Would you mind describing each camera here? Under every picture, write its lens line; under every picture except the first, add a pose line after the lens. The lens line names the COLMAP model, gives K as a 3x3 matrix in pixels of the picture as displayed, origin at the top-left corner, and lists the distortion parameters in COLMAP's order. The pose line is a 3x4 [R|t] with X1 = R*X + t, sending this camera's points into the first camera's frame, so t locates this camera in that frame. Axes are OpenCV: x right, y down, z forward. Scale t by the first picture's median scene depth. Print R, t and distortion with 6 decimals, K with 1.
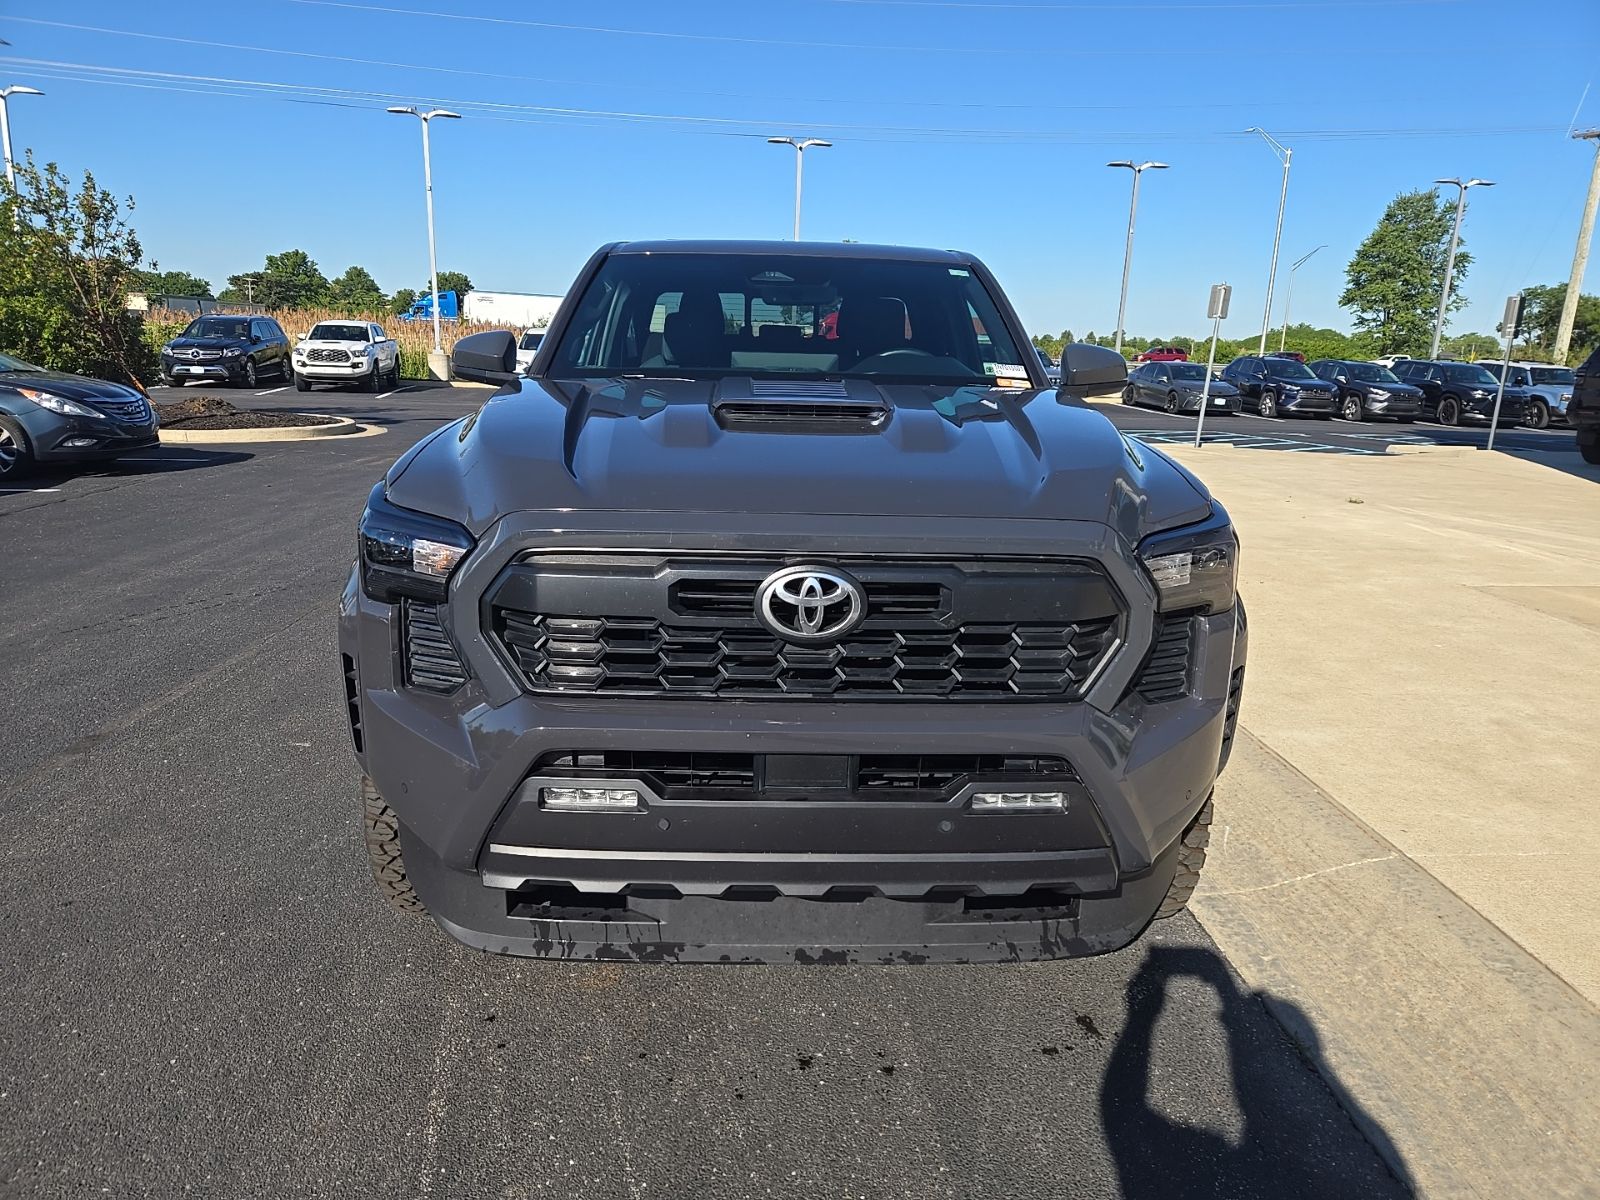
lens RADIAL K [[1106.1, 0, 819.5], [0, 1106.1, 594.5], [0, 0, 1]] dist [0.075505, -0.061977]
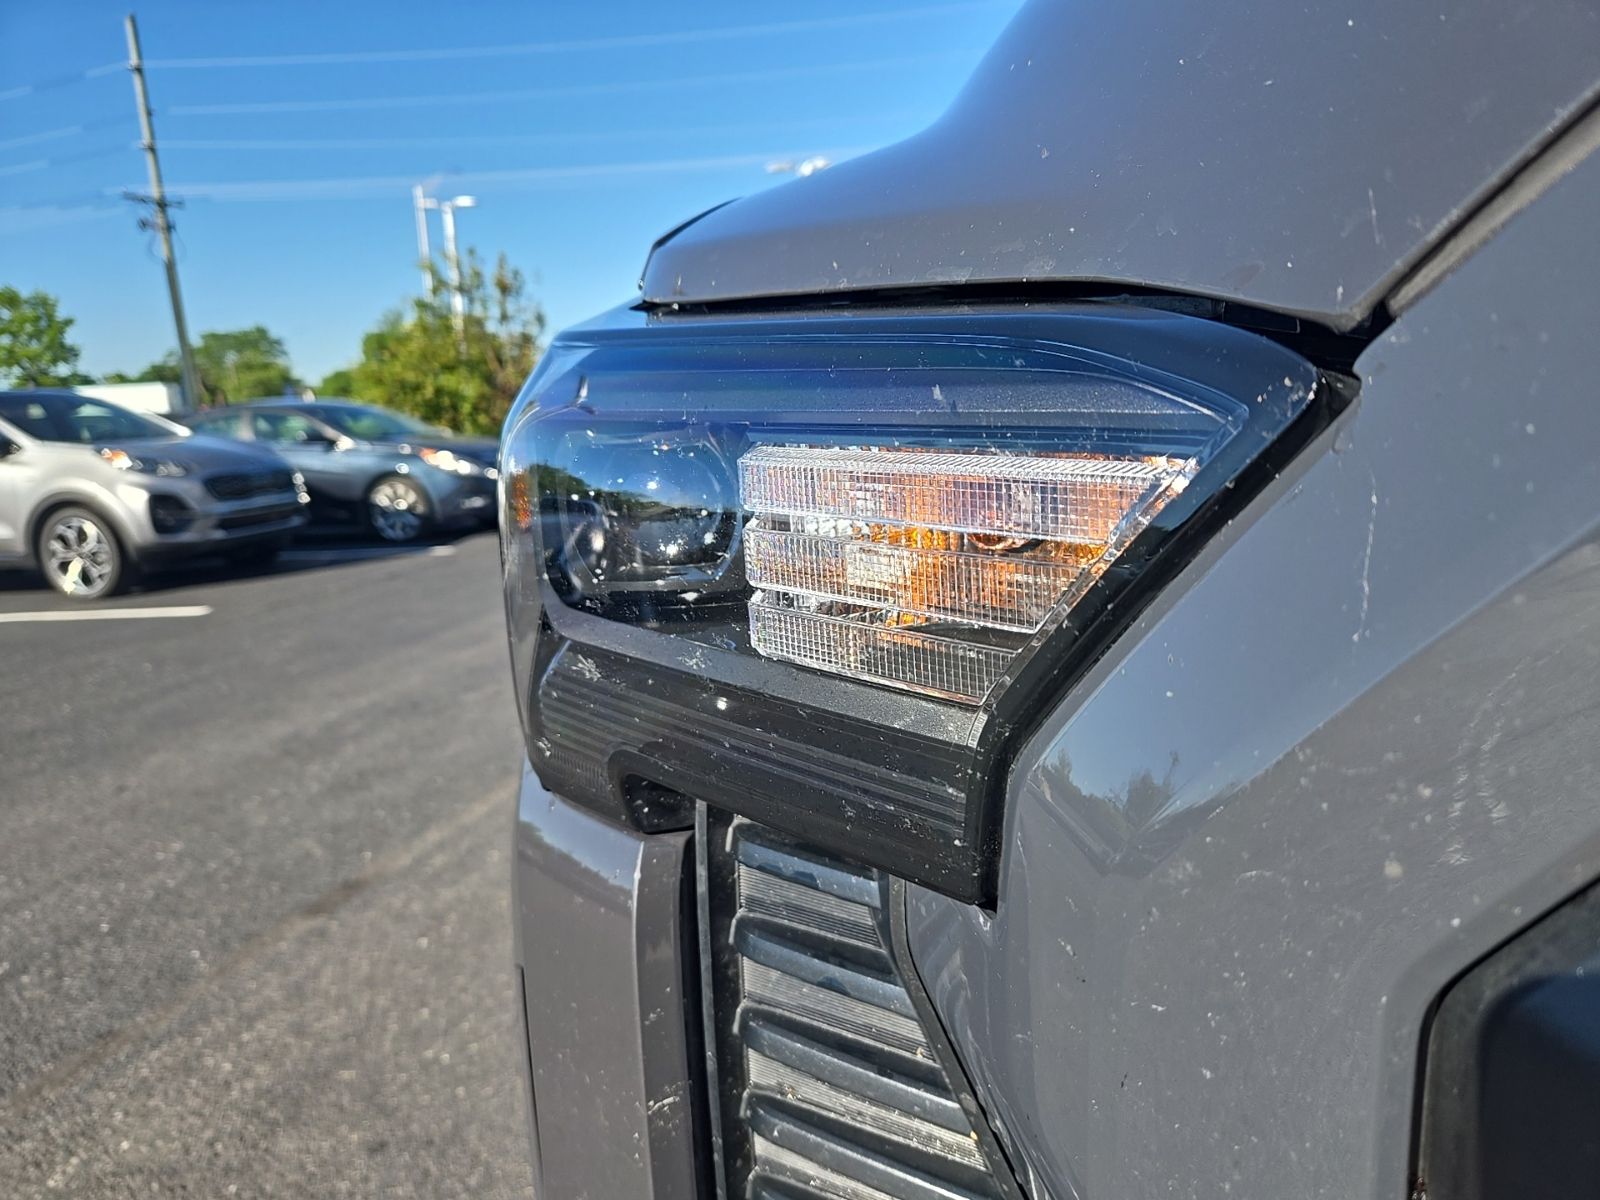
lens RADIAL K [[1106.1, 0, 819.5], [0, 1106.1, 594.5], [0, 0, 1]] dist [0.075505, -0.061977]
pose [[0.947399, -0.021717, -0.319317, -0.047040], [0.005811, 0.998698, -0.050681, -0.003351], [0.320002, 0.046159, 0.946292, 0.132057]]
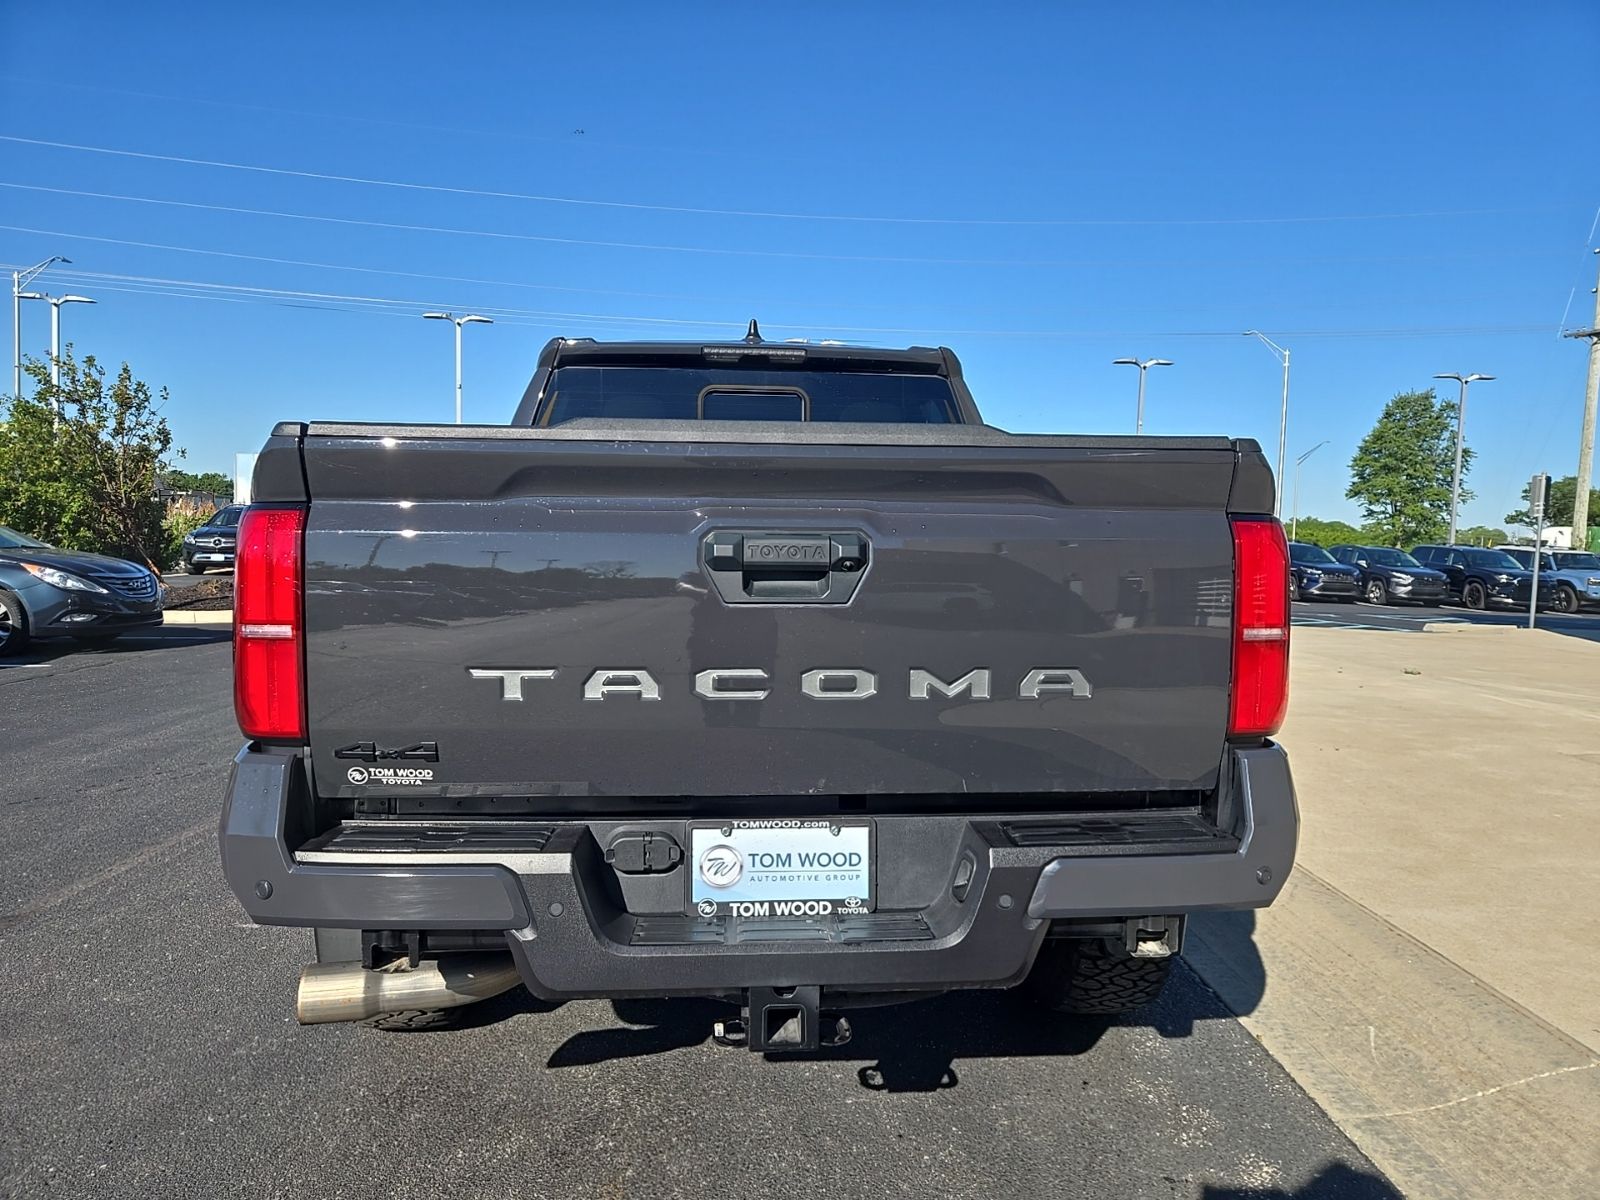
lens RADIAL K [[1106.1, 0, 819.5], [0, 1106.1, 594.5], [0, 0, 1]] dist [0.075505, -0.061977]
pose [[0.999908, -0.005050, -0.012608, -0.005603], [0.002791, 0.984883, -0.173197, 0.010530], [0.013293, 0.173146, 0.984806, 0.036577]]
